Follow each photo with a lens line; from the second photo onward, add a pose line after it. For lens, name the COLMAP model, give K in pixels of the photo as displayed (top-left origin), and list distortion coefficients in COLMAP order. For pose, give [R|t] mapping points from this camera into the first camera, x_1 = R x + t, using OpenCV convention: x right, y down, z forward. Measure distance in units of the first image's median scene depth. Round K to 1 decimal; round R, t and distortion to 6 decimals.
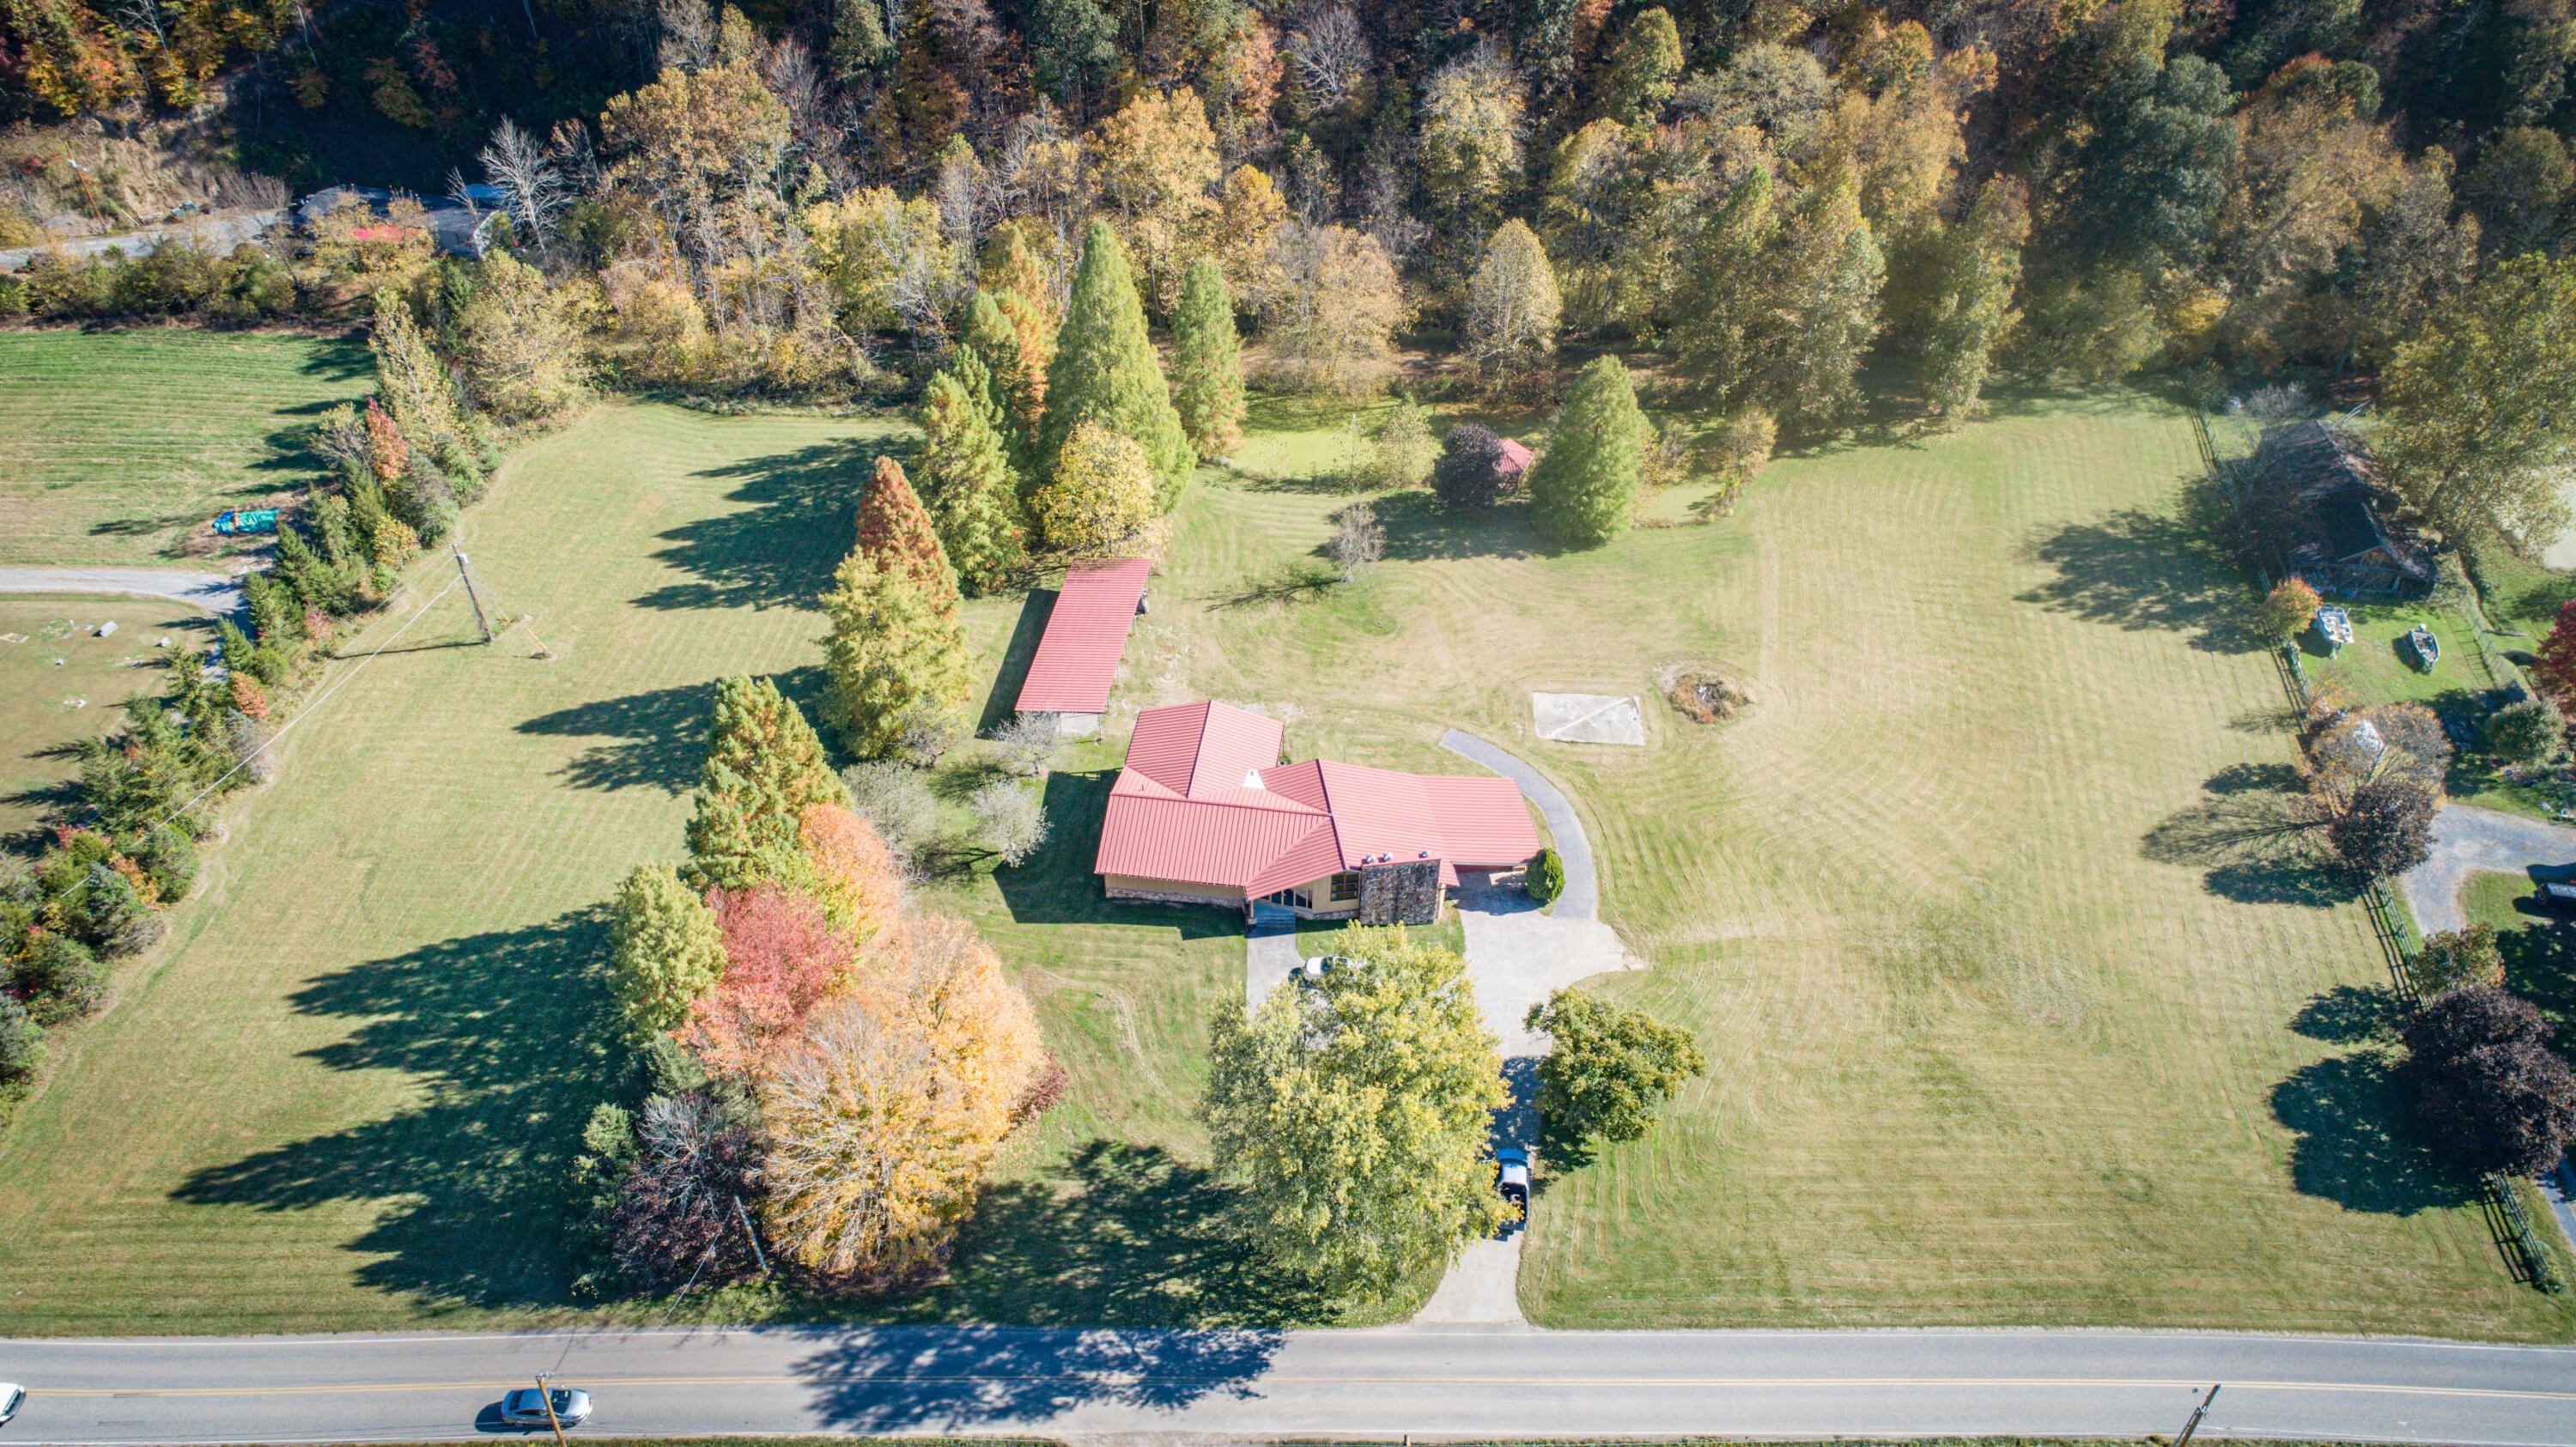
lens RADIAL K [[1734.2, 0, 1293.7], [0, 1734.2, 722.1], [0, 0, 1]] dist [-0.016304, 0.012903]
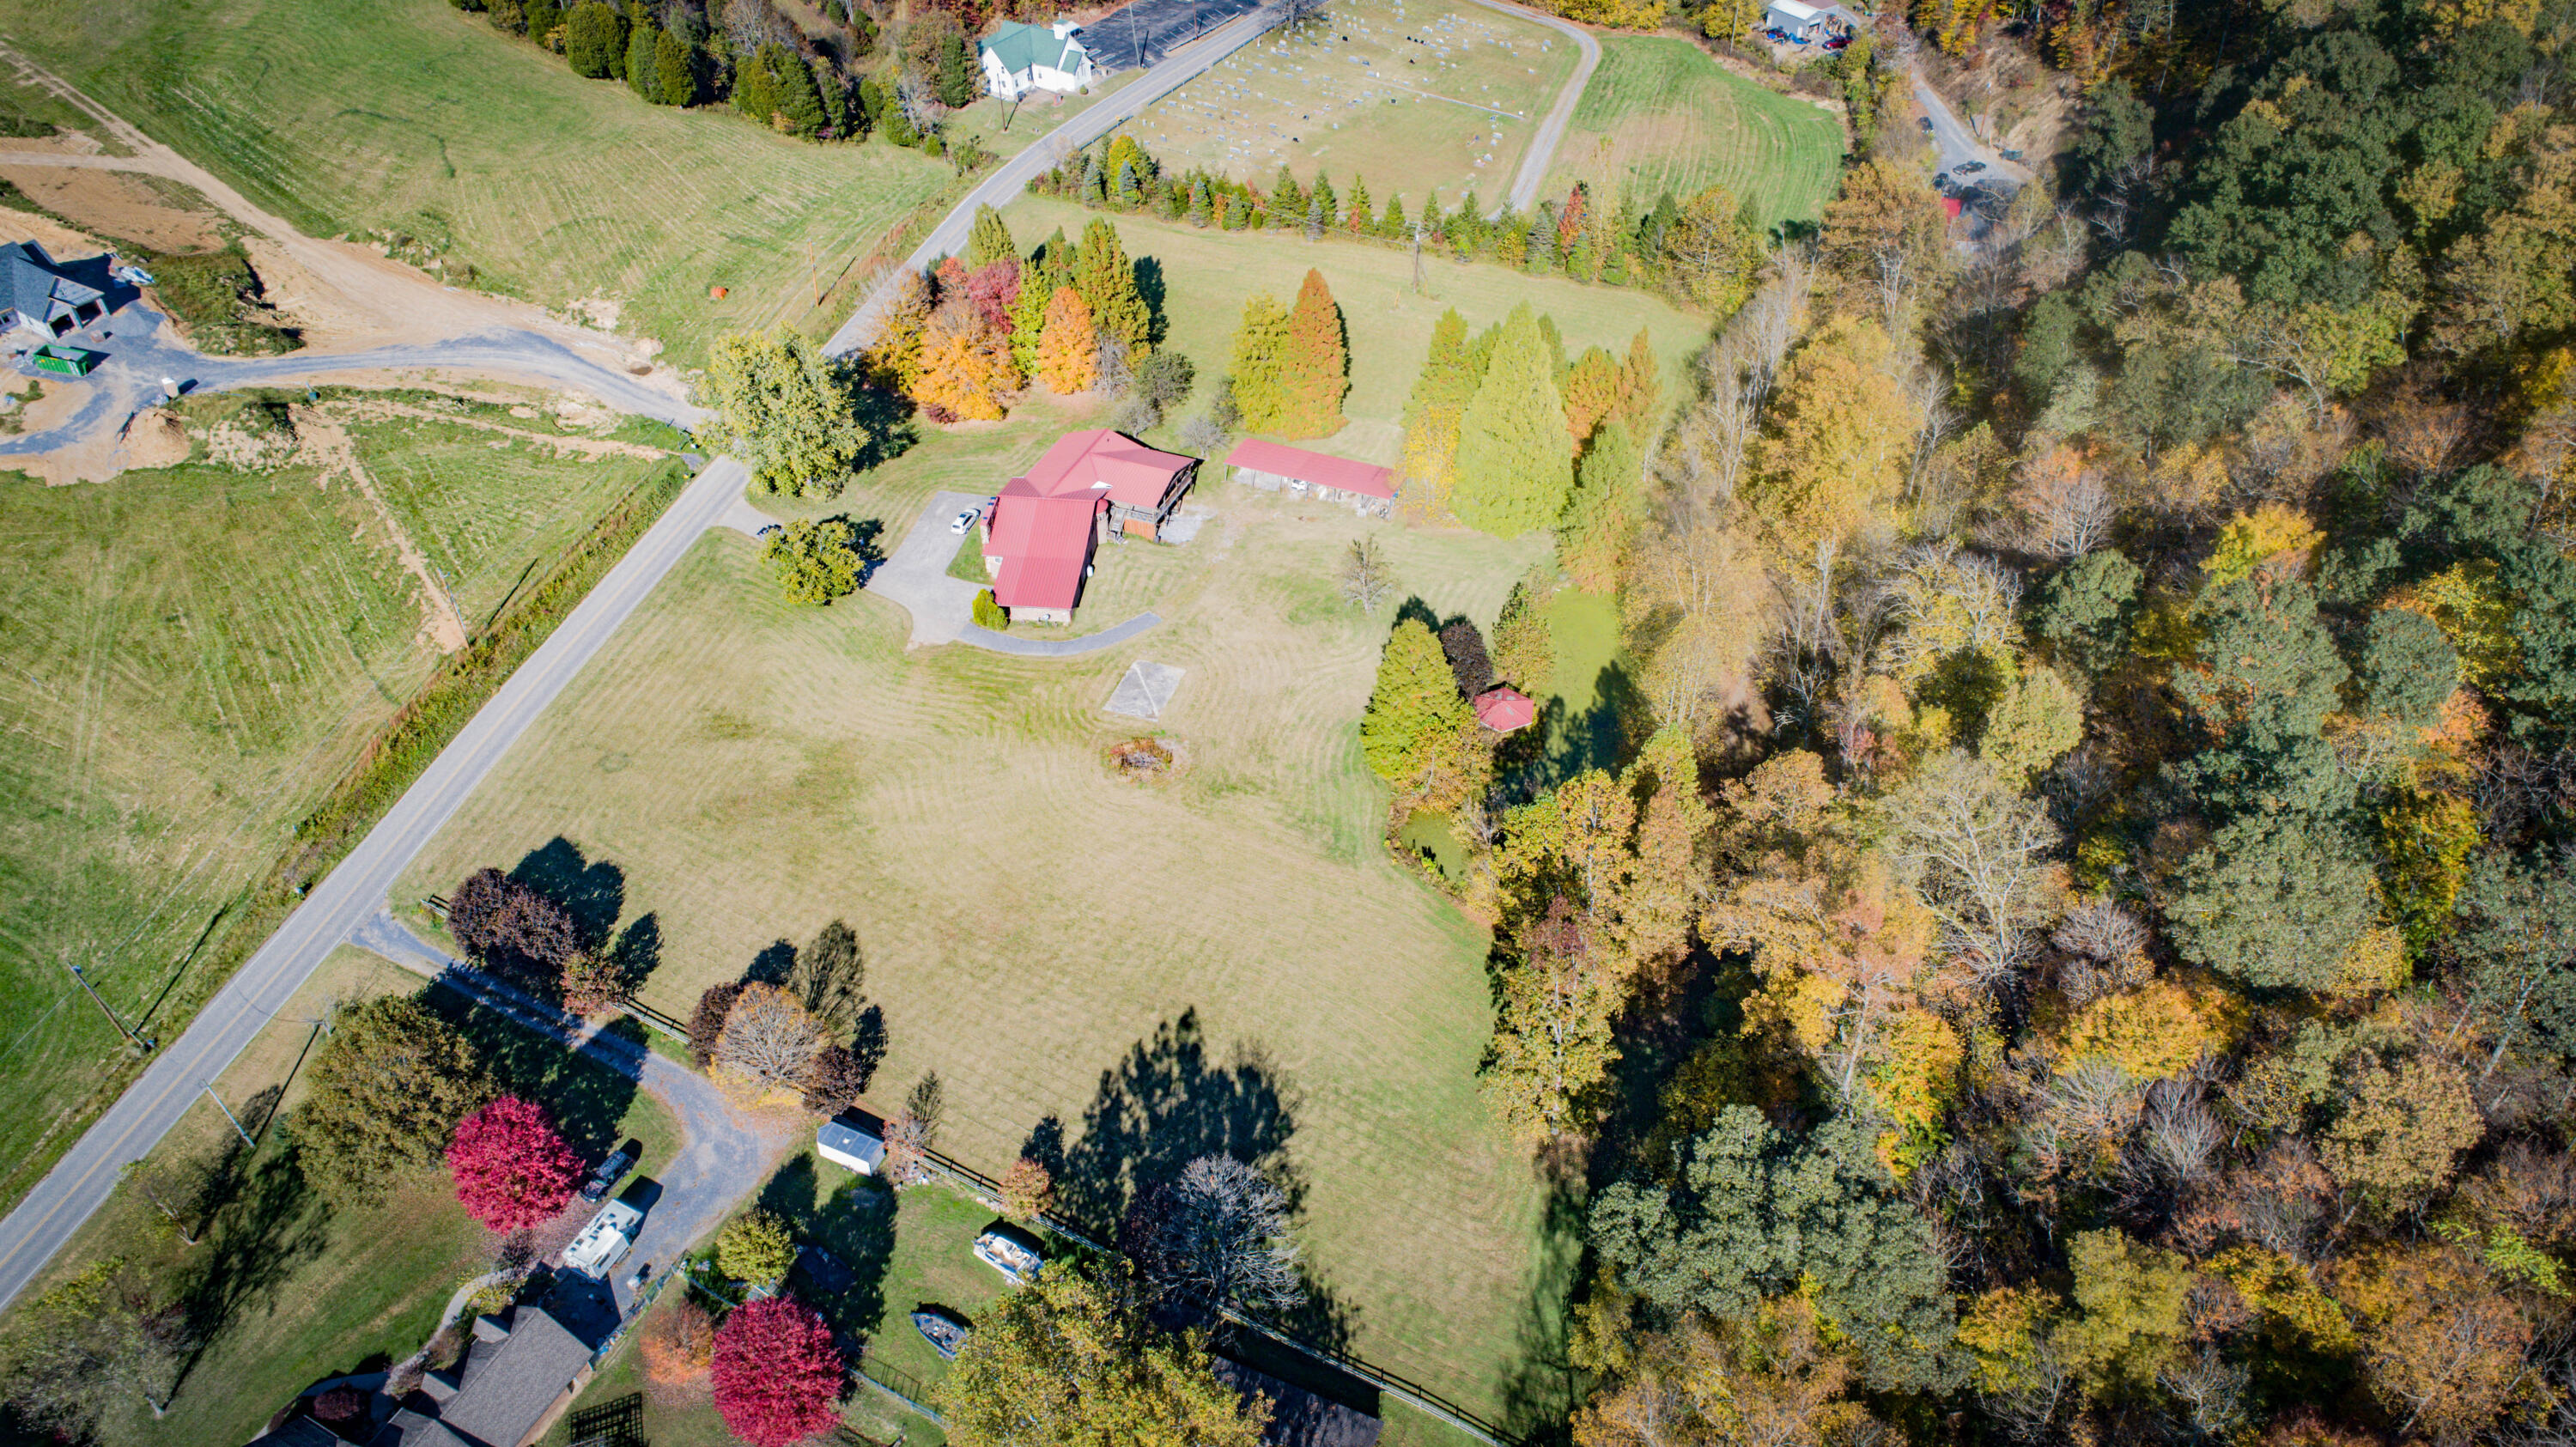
lens RADIAL K [[1734.2, 0, 1279.8], [0, 1734.2, 726.4], [0, 0, 1]] dist [-0.016304, 0.012903]
pose [[-0.273878, 0.633381, -0.723753, 1.054214], [-0.604278, 0.472119, 0.641834, -0.842847], [0.748224, 0.613133, 0.253435, 0.738888]]
